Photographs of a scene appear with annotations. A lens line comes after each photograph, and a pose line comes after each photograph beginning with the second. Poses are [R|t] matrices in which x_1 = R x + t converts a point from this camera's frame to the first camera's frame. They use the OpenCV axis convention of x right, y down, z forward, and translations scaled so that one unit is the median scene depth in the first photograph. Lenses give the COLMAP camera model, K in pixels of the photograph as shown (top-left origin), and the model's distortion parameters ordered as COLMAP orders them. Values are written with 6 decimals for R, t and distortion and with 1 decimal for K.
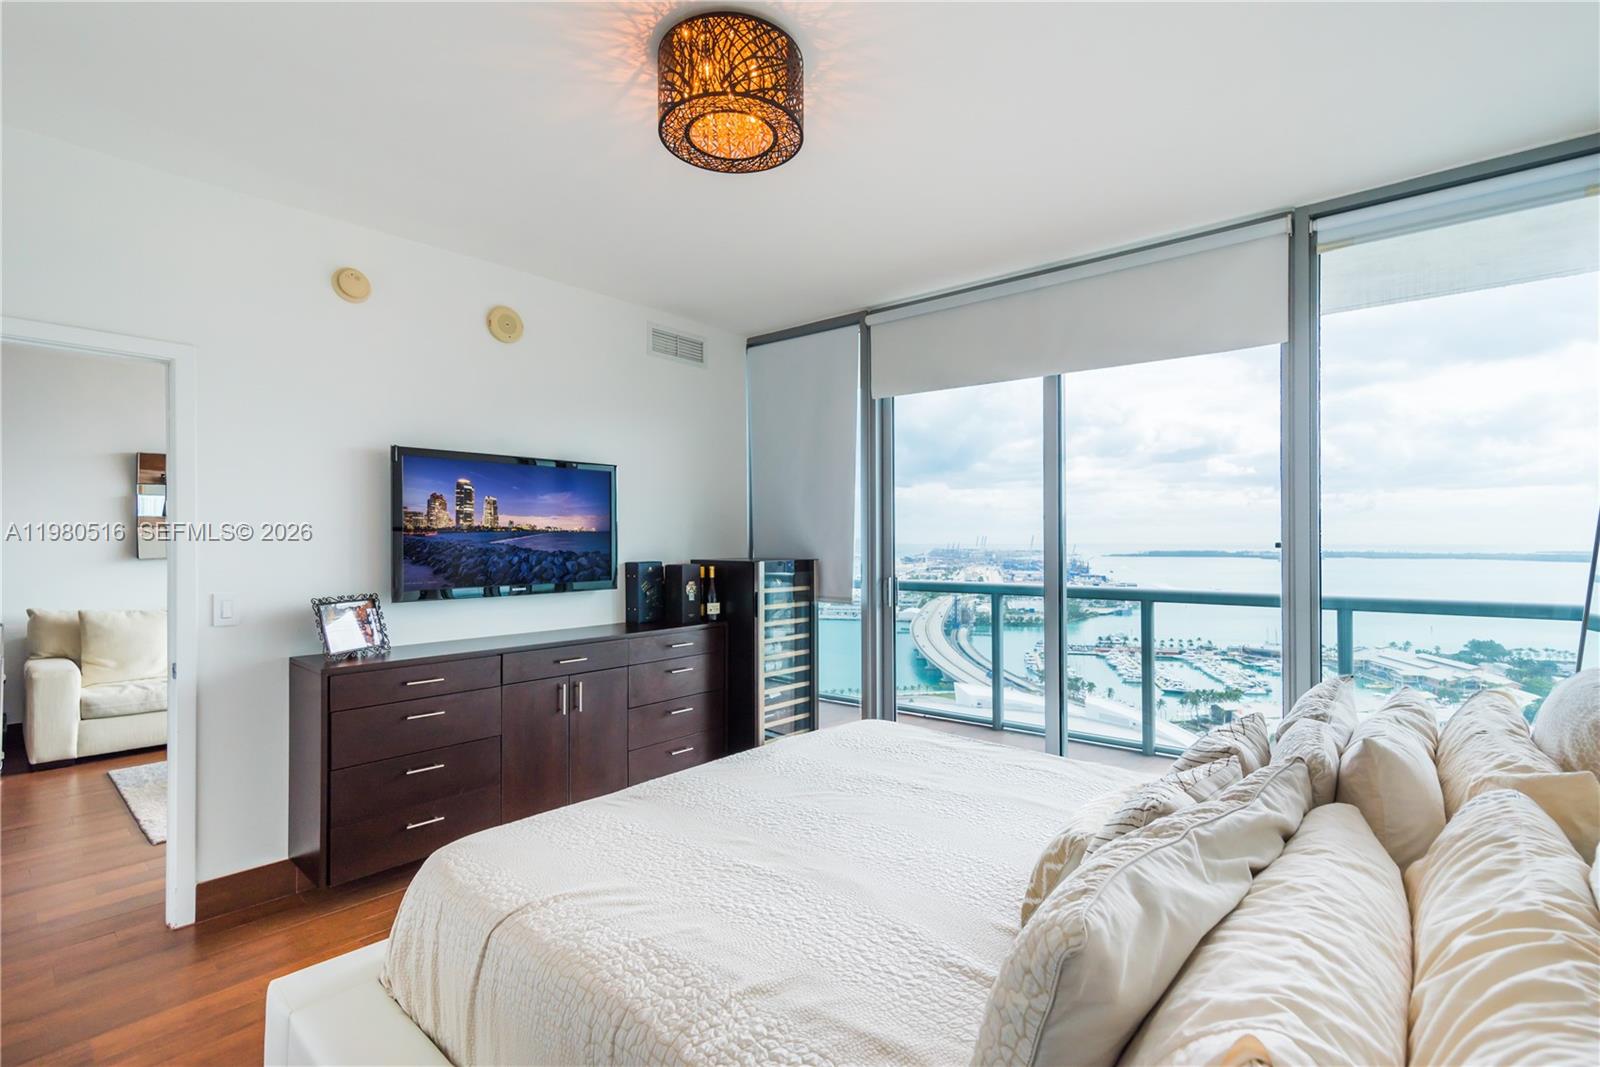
lens RADIAL K [[728.1, 0, 801.4], [0, 728.1, 542.2], [0, 0, 1]] dist [0.010229, -0.002141]
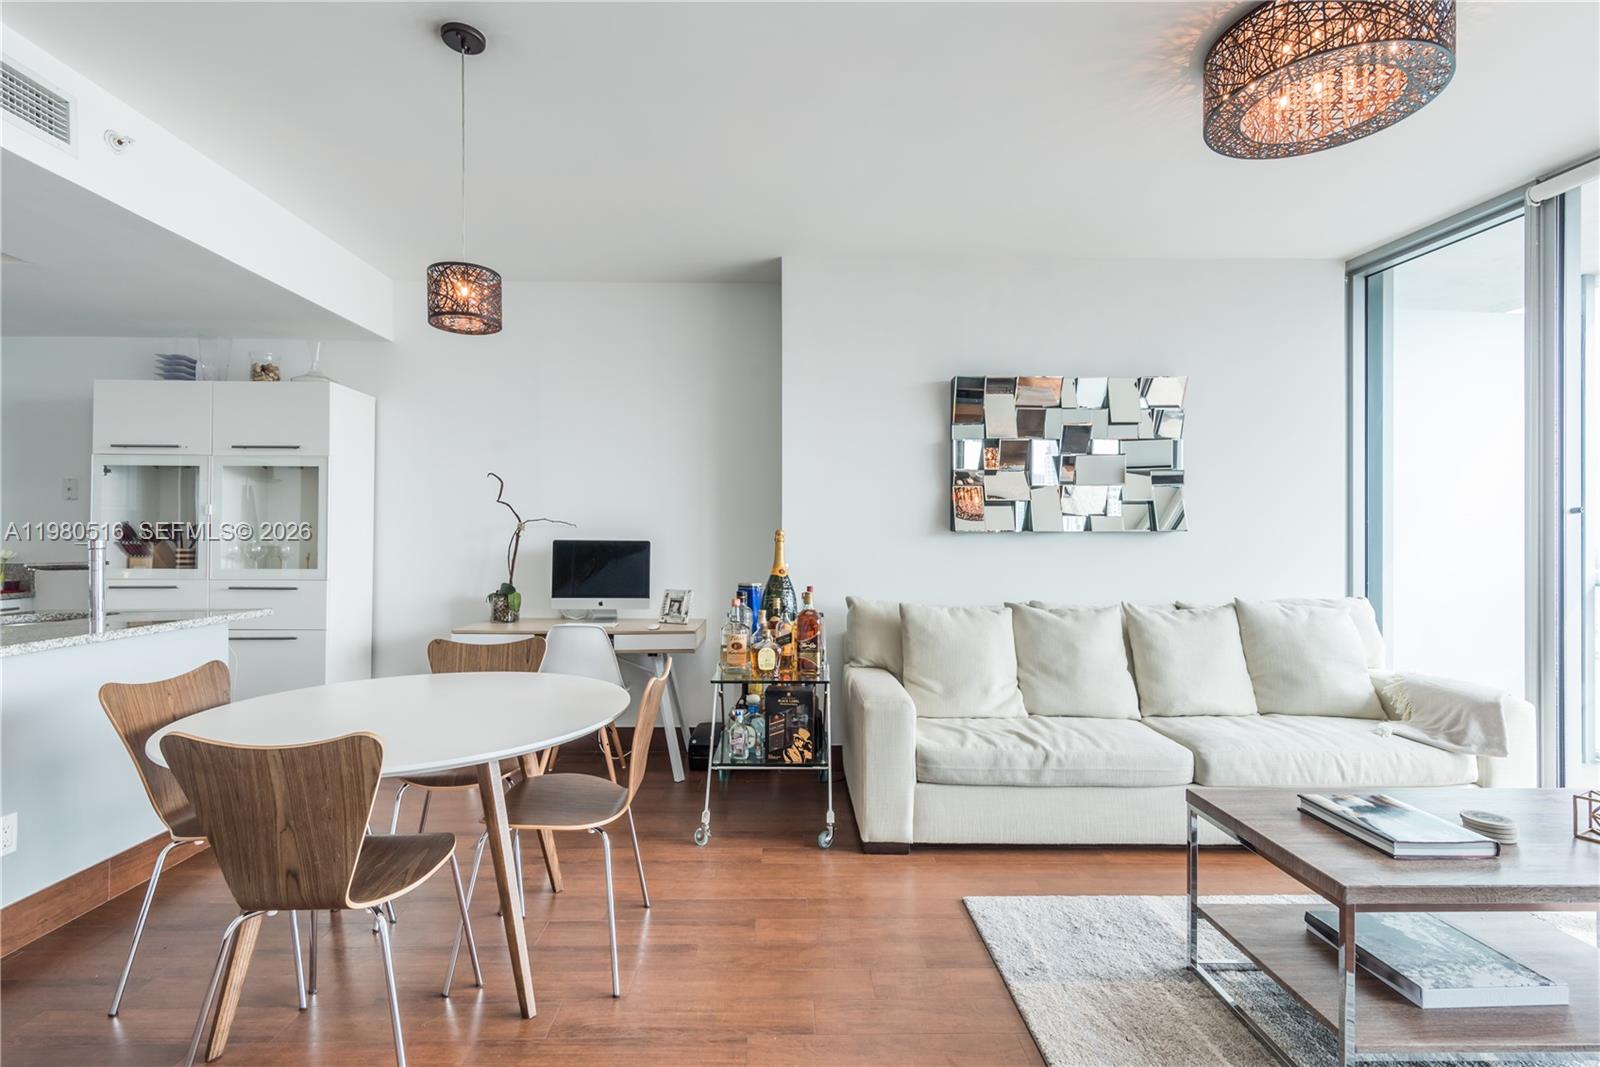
lens RADIAL K [[785.6, 0, 797.9], [0, 785.6, 532.9], [0, 0, 1]] dist [0.000533, 0.000023]
pose [[0.676132, 0.004503, -0.736767, -0.529818], [-0.010676, 0.999936, -0.003686, 0.031478], [0.736703, 0.010358, 0.676137, 0.446814]]
